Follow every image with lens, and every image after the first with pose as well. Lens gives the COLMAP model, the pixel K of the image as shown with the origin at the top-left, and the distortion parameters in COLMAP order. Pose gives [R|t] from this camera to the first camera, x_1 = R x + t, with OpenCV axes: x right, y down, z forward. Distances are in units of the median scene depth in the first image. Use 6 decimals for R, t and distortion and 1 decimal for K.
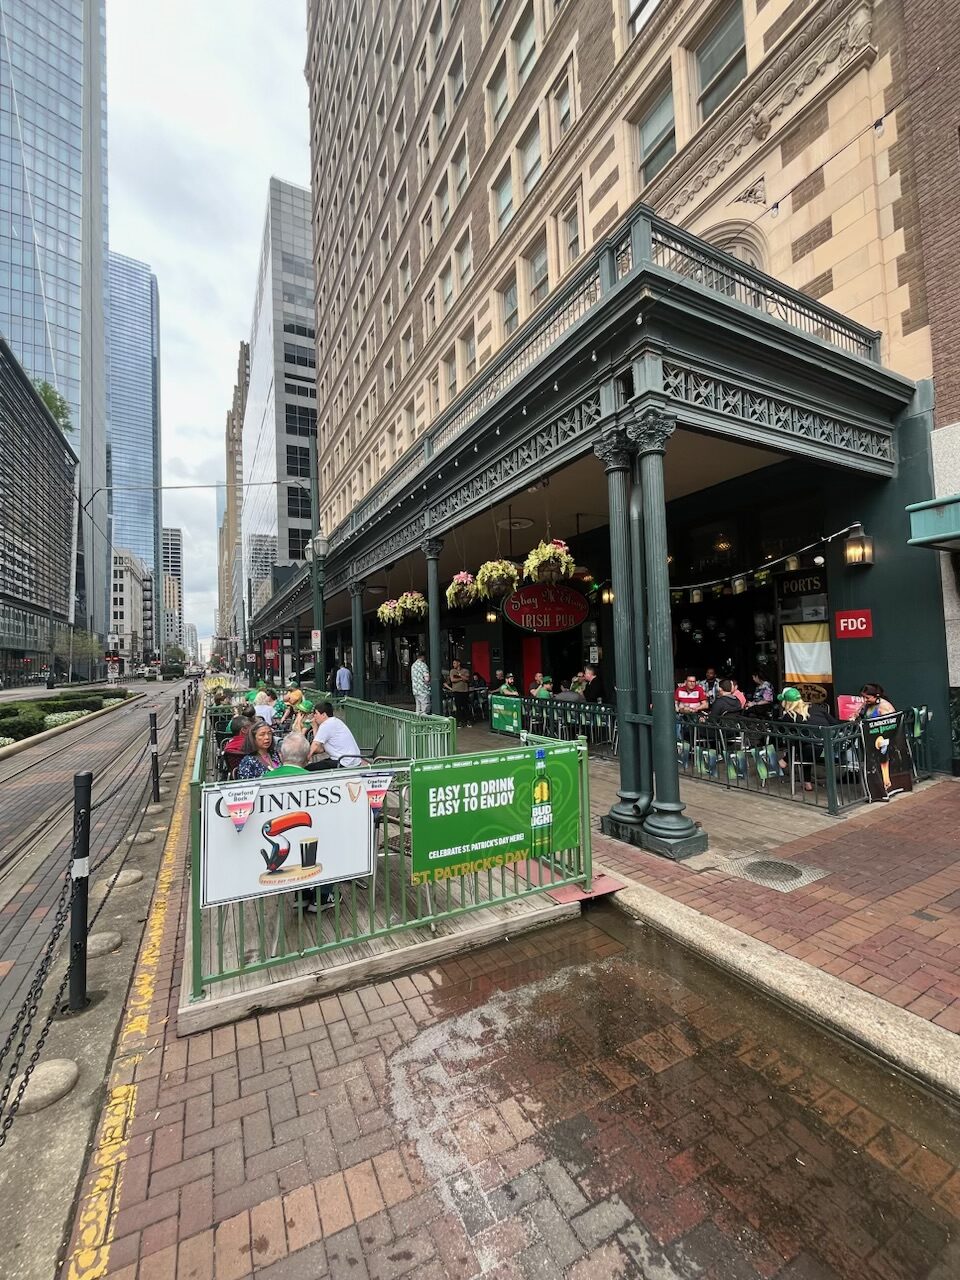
lens RADIAL K [[520.5, 0, 478.6], [0, 520.5, 633.8], [0, 0, 1]] dist [-0.003819, -0.000711]
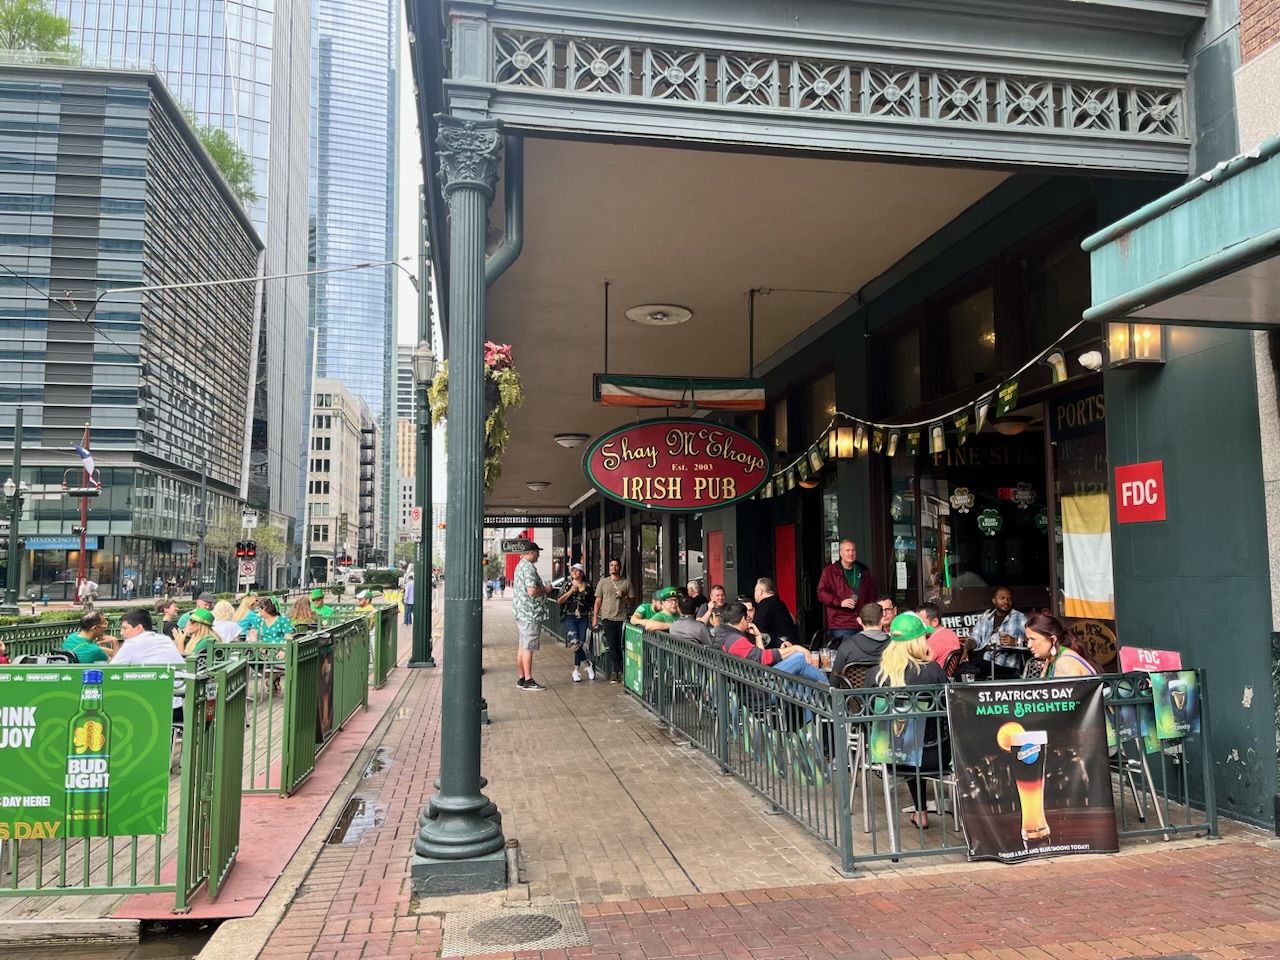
lens RADIAL K [[979.6, 0, 646.7], [0, 979.6, 488.0], [0, 0, 1]] dist [0.038878, -0.056103]
pose [[0.951225, 0.003929, -0.308473, 0.563904], [-0.015865, 0.999219, -0.036195, 0.015792], [0.308090, 0.039324, 0.950544, 0.023173]]
